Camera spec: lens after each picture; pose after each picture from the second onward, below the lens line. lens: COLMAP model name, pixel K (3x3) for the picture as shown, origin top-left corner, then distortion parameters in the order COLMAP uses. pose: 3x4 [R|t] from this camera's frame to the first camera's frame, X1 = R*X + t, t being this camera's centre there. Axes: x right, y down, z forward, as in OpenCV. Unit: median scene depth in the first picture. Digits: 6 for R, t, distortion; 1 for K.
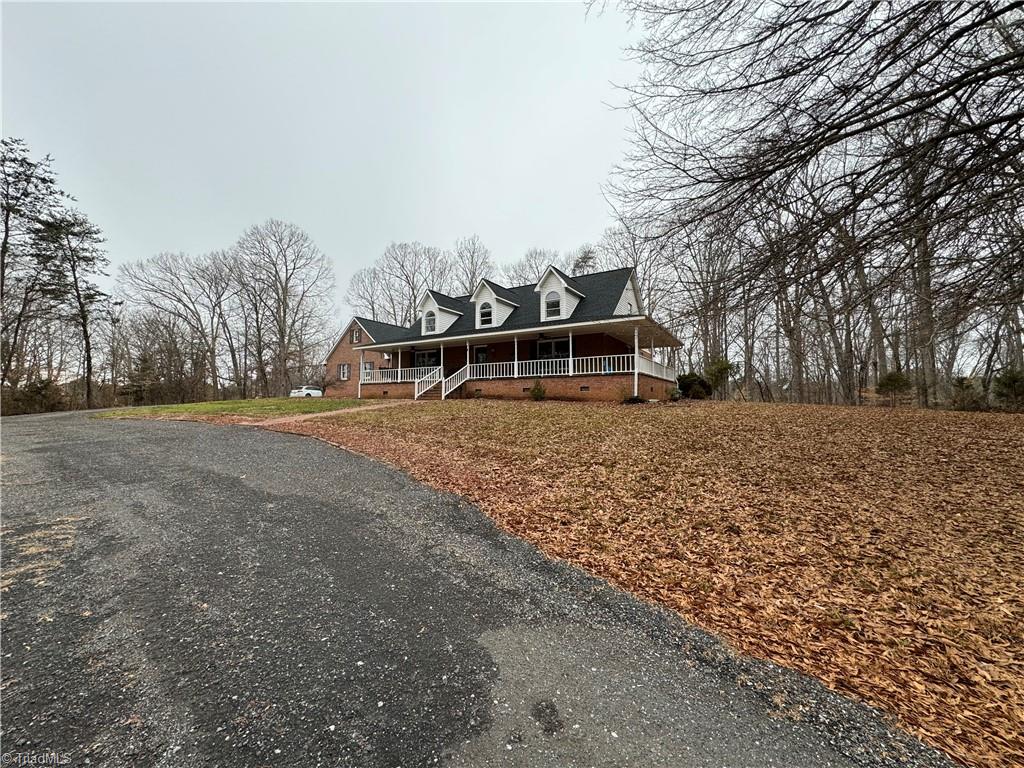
lens RADIAL K [[406.5, 0, 513.6], [0, 406.5, 382.1], [0, 0, 1]] dist [0.001955, 0.000092]
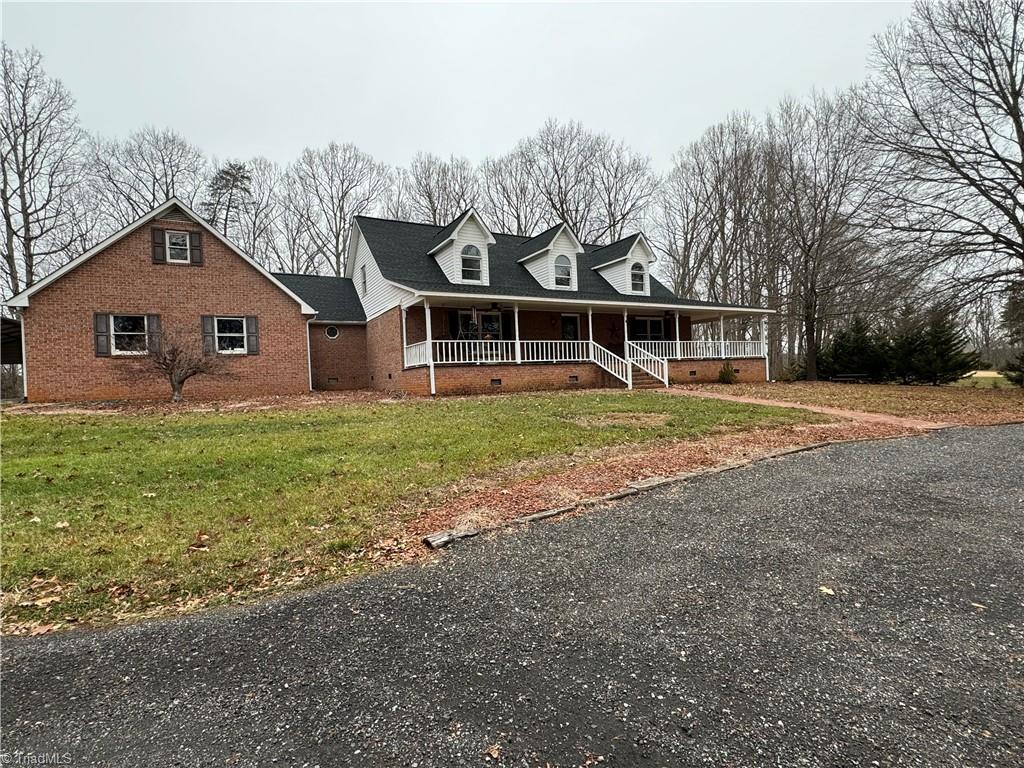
lens RADIAL K [[492.3, 0, 515.5], [0, 492.3, 384.1], [0, 0, 1]] dist [-0.004587, 0.001738]
pose [[0.490713, -0.012007, 0.871239, -0.889633], [0.006369, 0.999928, 0.010193, 0.023710], [-0.871298, 0.000547, 0.490754, 0.658904]]
